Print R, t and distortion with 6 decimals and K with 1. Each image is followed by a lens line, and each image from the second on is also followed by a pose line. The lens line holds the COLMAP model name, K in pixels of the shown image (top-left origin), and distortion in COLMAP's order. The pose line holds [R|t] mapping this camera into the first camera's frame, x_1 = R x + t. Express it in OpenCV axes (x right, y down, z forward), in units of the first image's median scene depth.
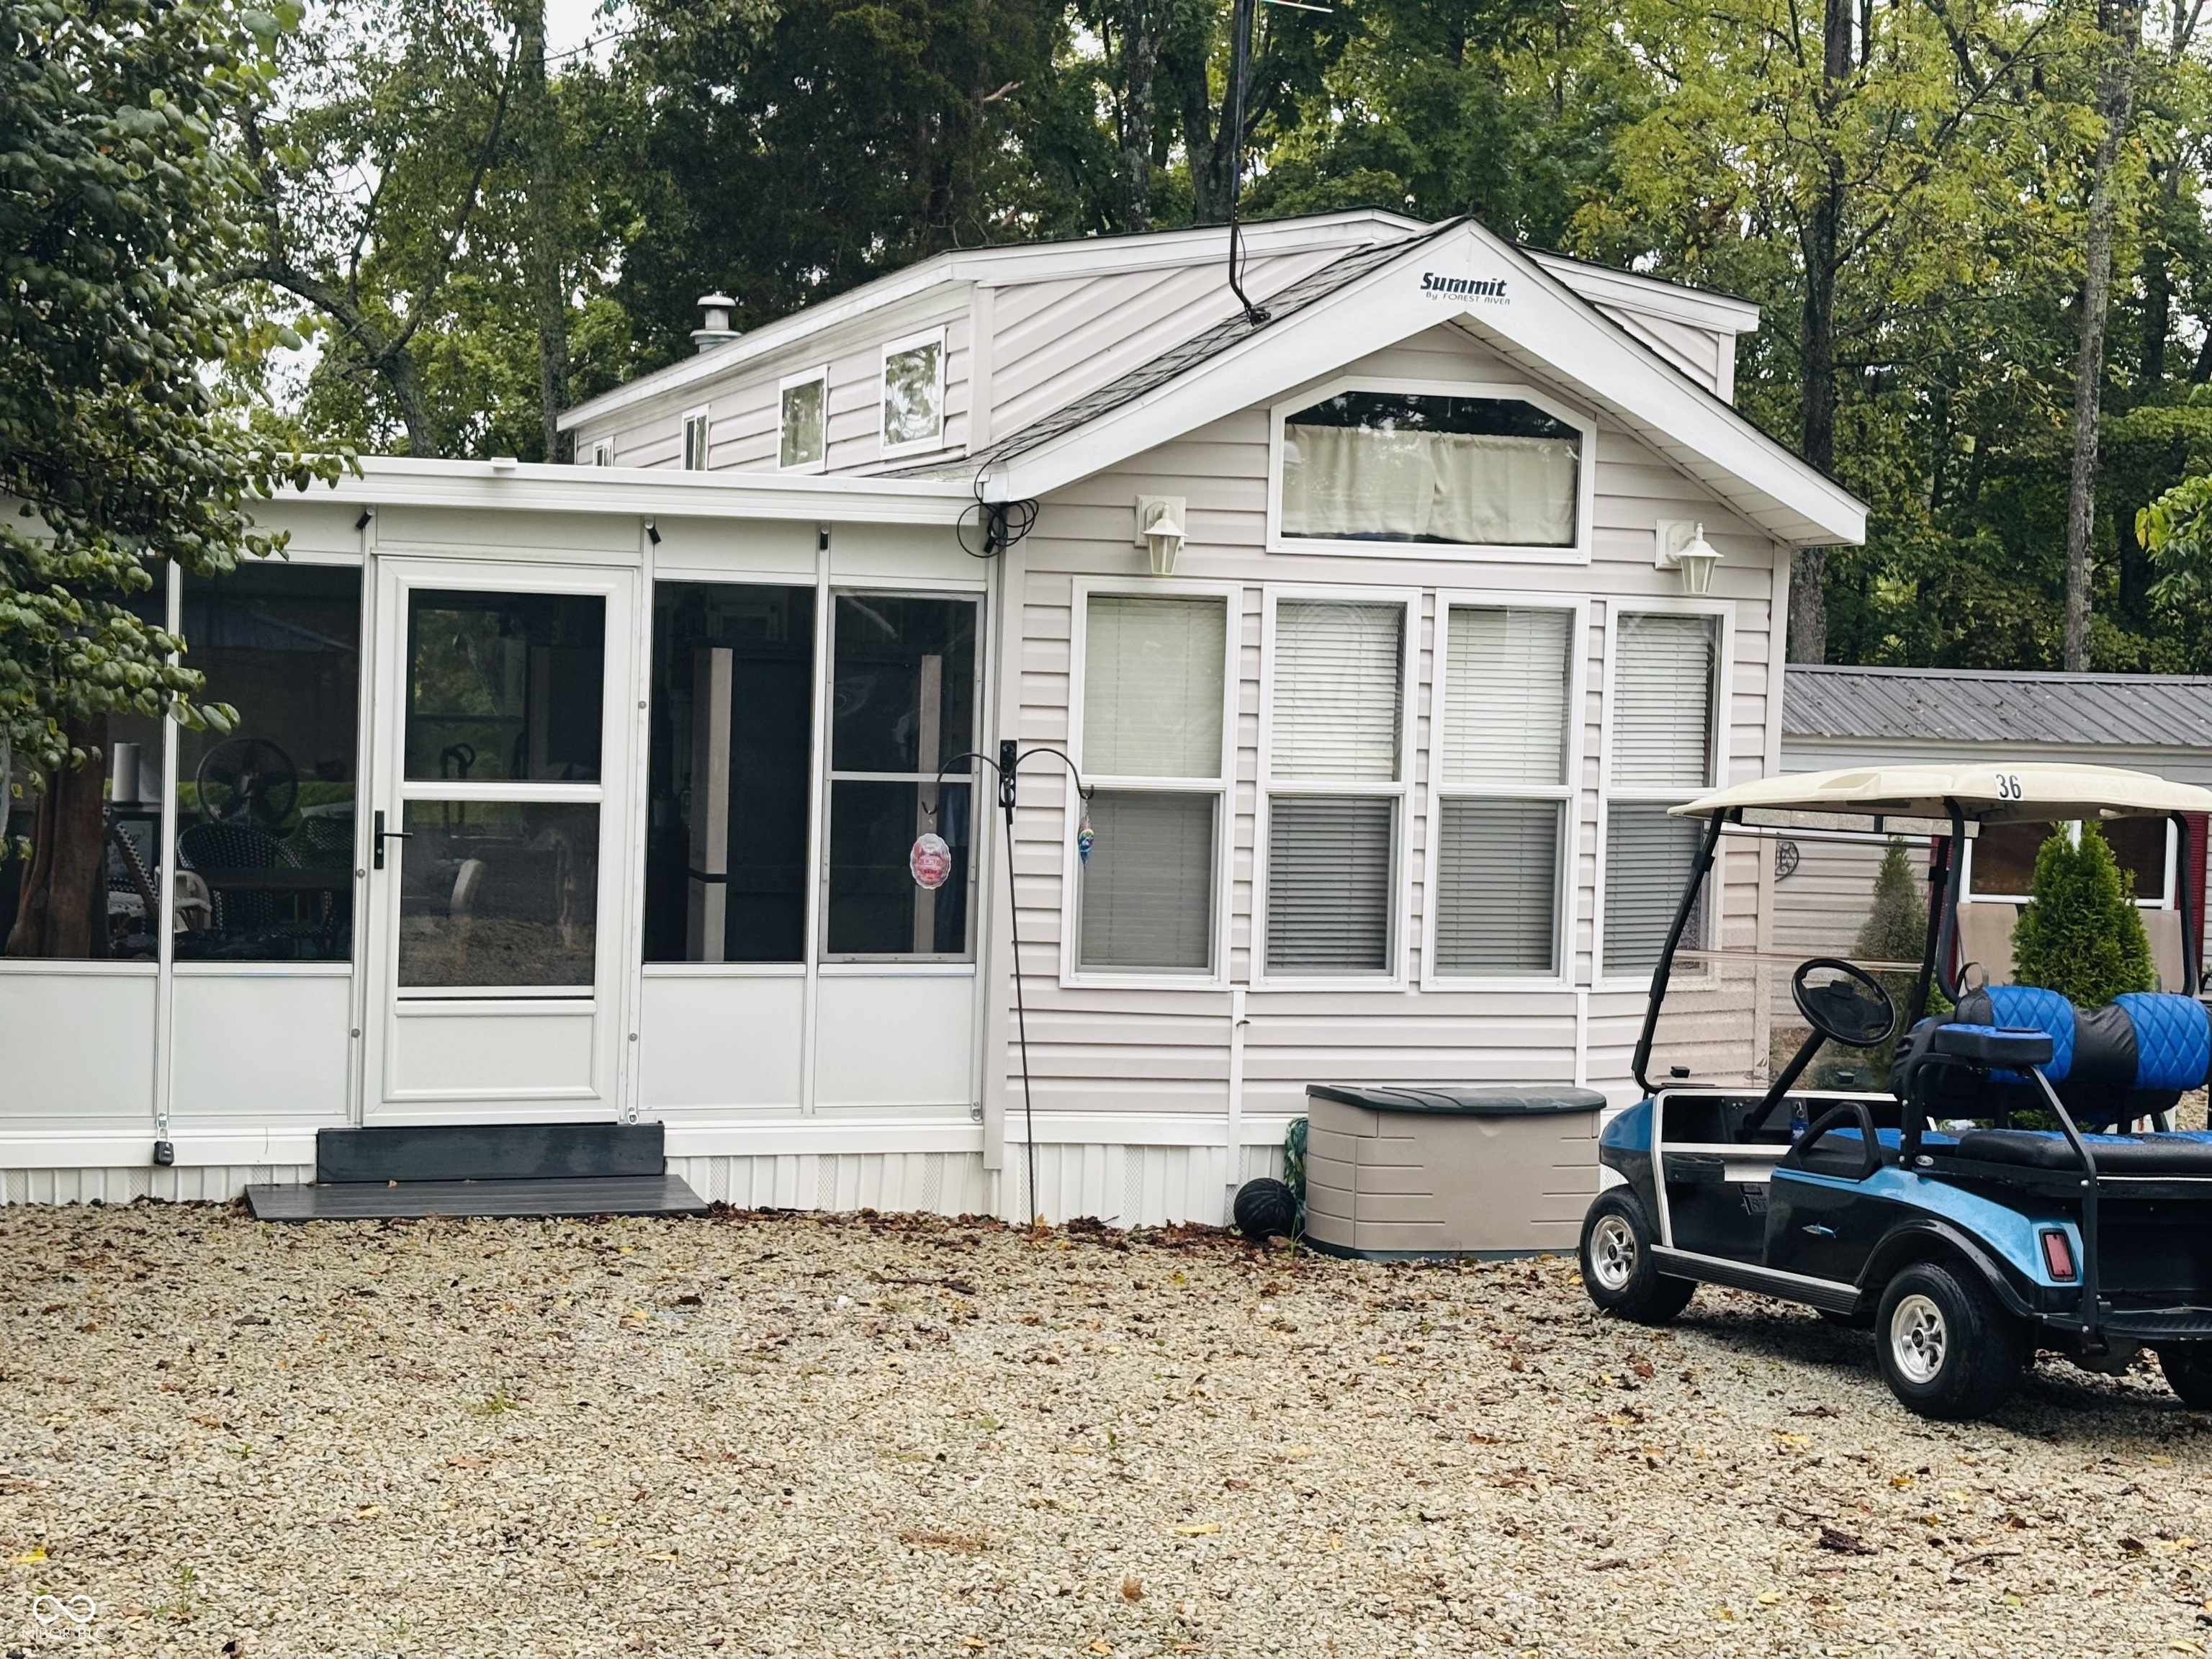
lens RADIAL K [[3322.2, 0, 1106.0], [0, 3322.2, 829.5], [0, 0, 1]] dist [0.304017, -1.560987]
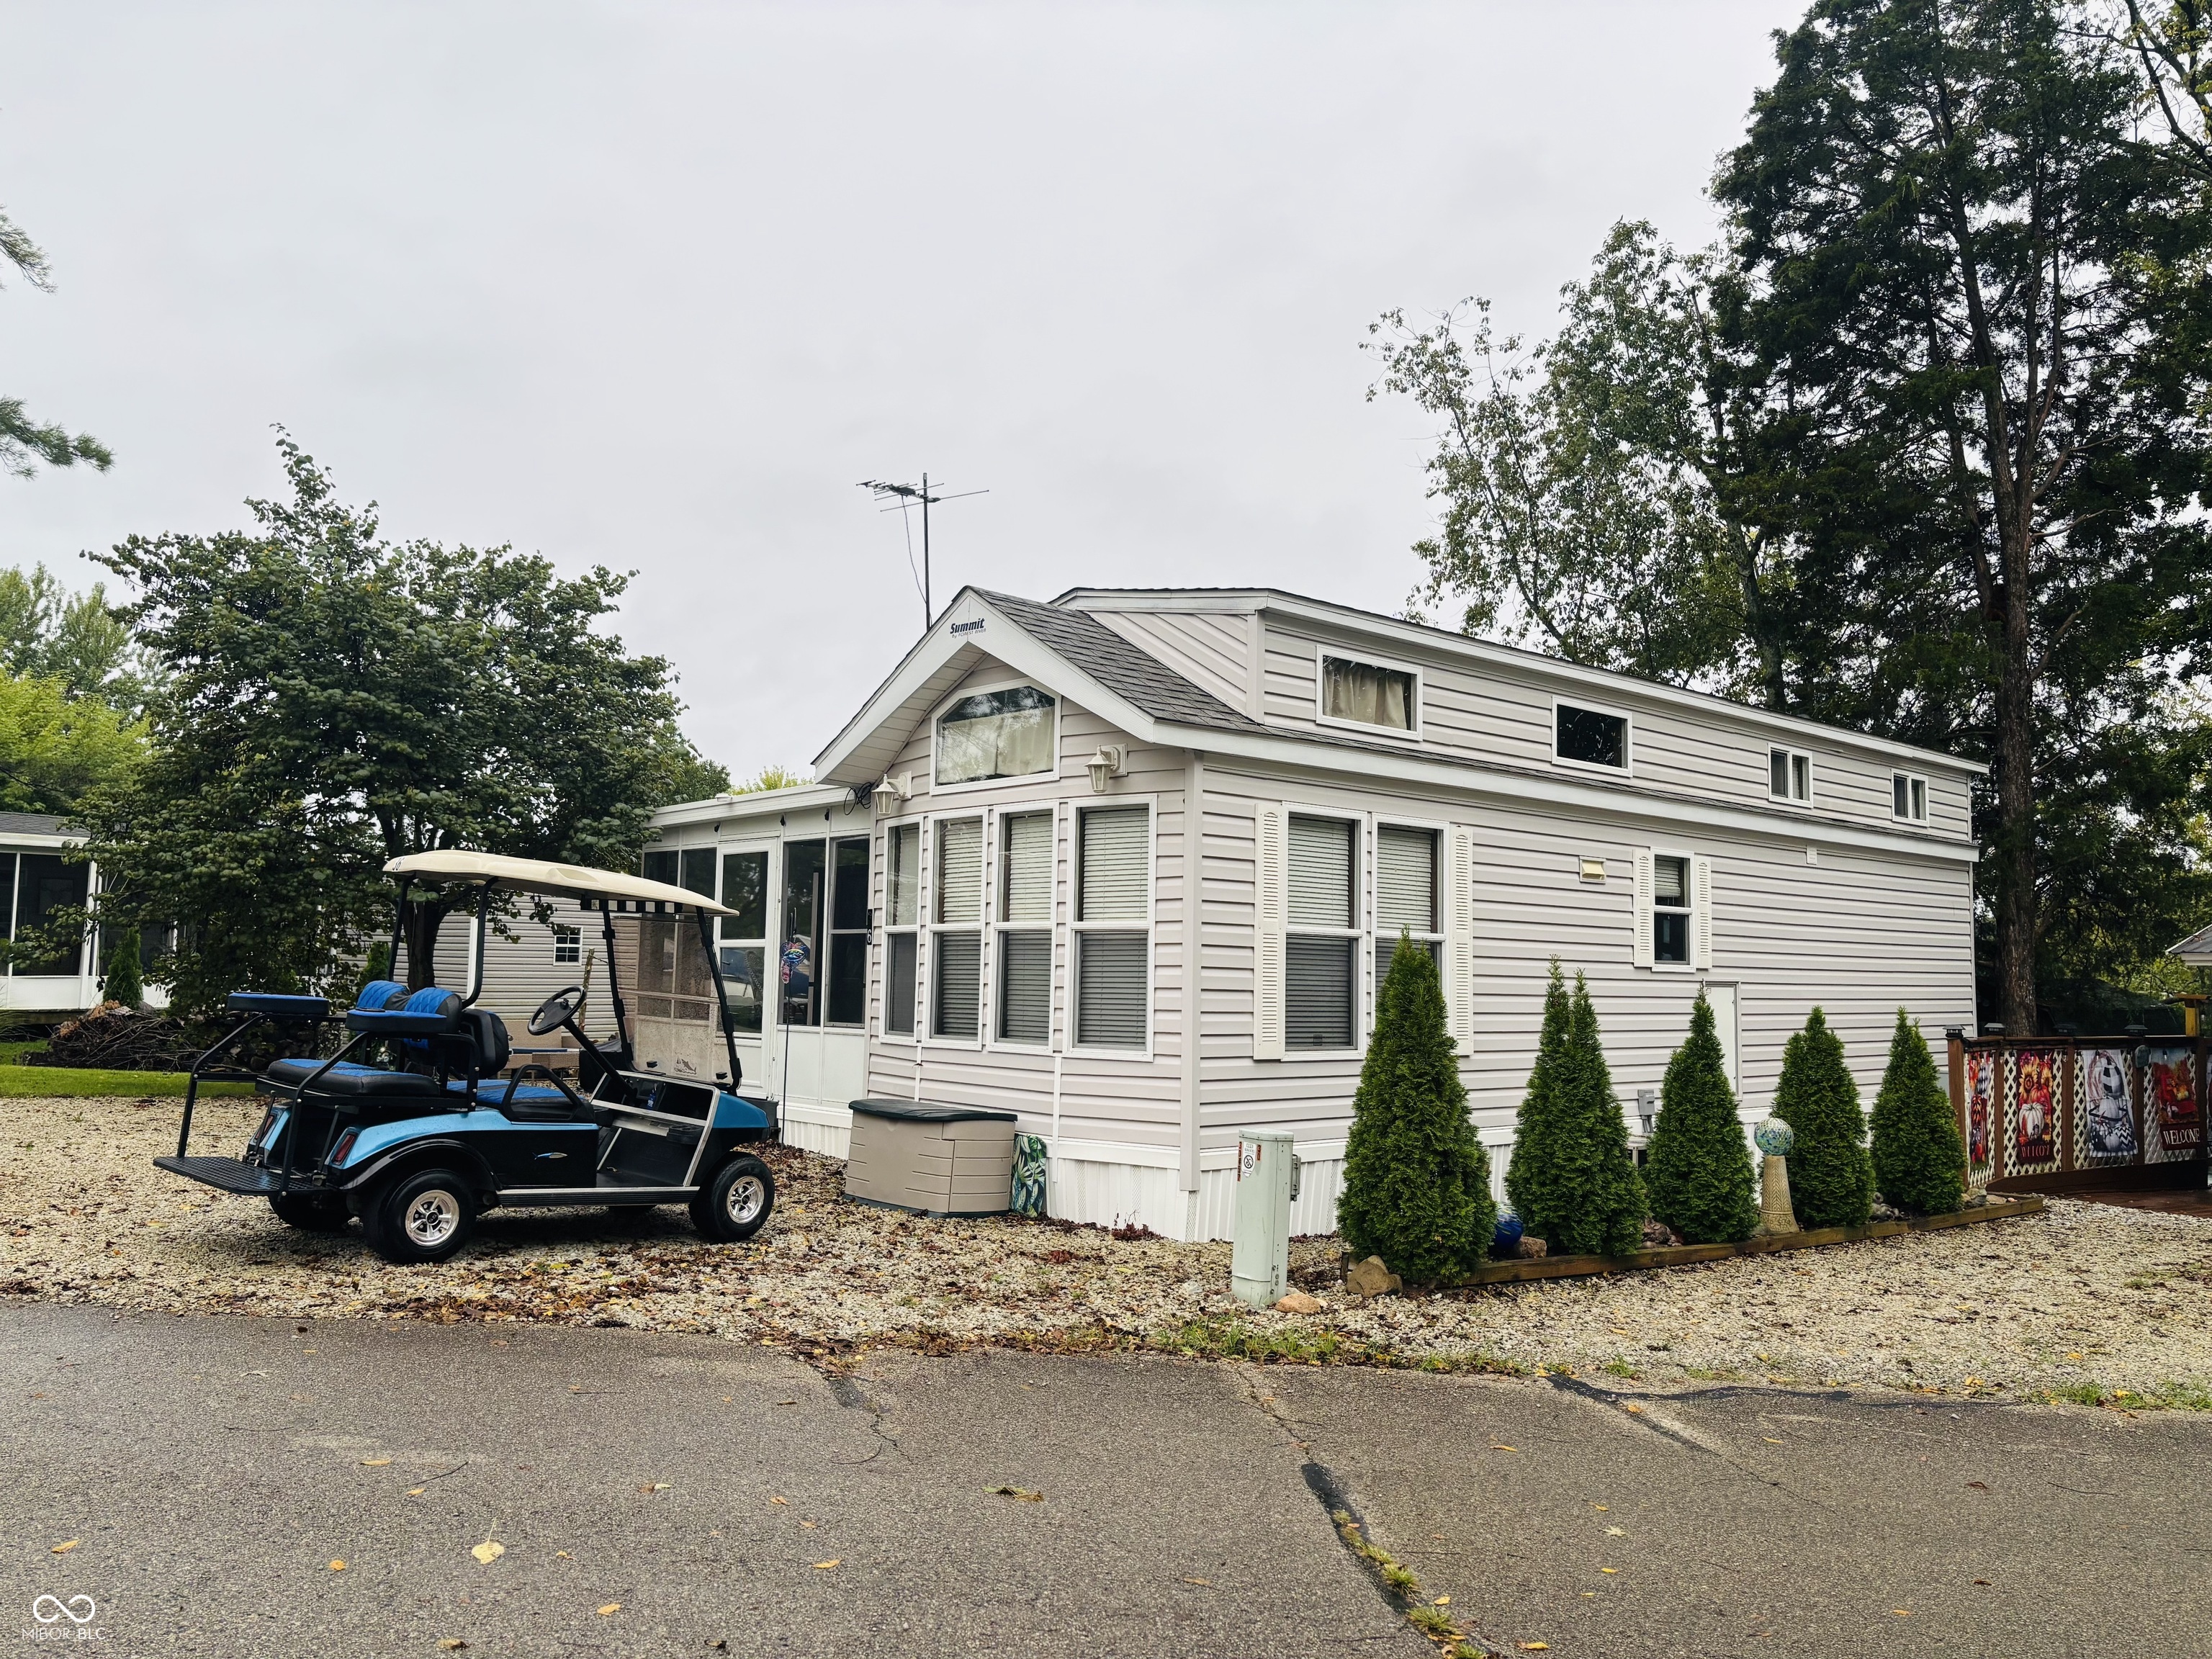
lens RADIAL K [[1605.0, 0, 1112.9], [0, 1605.0, 799.3], [0, 0, 1]] dist [0.098932, 0.000831]
pose [[0.439622, -0.109686, -0.891460, 0.857666], [-0.027830, 0.990375, -0.135581, 0.031990], [0.897752, 0.084414, 0.432338, 0.728129]]
